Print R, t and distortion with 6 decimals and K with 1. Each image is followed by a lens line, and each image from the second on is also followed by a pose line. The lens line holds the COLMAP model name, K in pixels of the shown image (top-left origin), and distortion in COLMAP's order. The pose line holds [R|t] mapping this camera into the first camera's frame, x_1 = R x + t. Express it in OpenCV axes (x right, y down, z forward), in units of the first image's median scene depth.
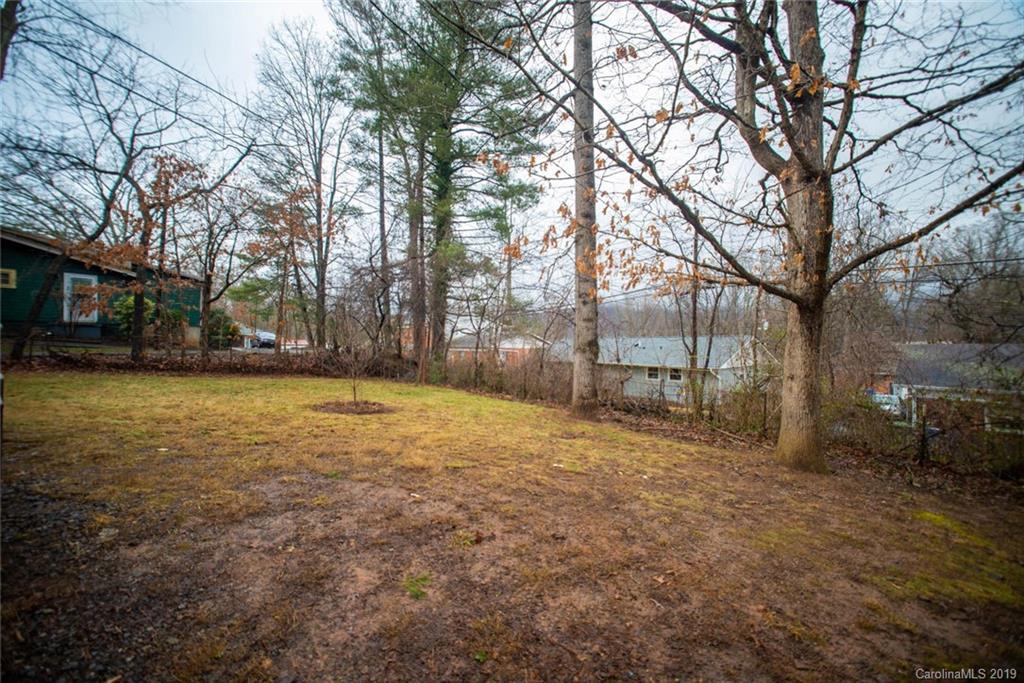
lens RADIAL K [[410.6, 0, 511.7], [0, 410.6, 342.9], [0, 0, 1]] dist [-0.056118, 0.026541]
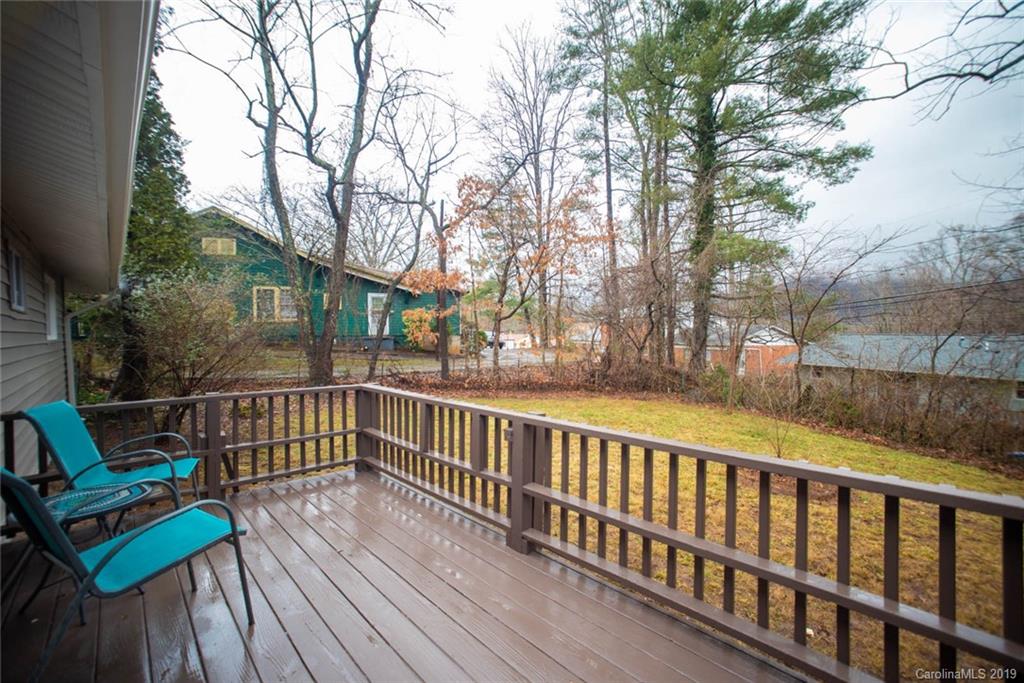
lens RADIAL K [[419.8, 0, 512.0], [0, 419.8, 341.5], [0, 0, 1]] dist [-0.071927, 0.034291]
pose [[0.920155, -0.003832, -0.391535, -0.371332], [0.017896, 0.999319, 0.032278, -0.093772], [0.391145, -0.036707, 0.919597, 0.063117]]
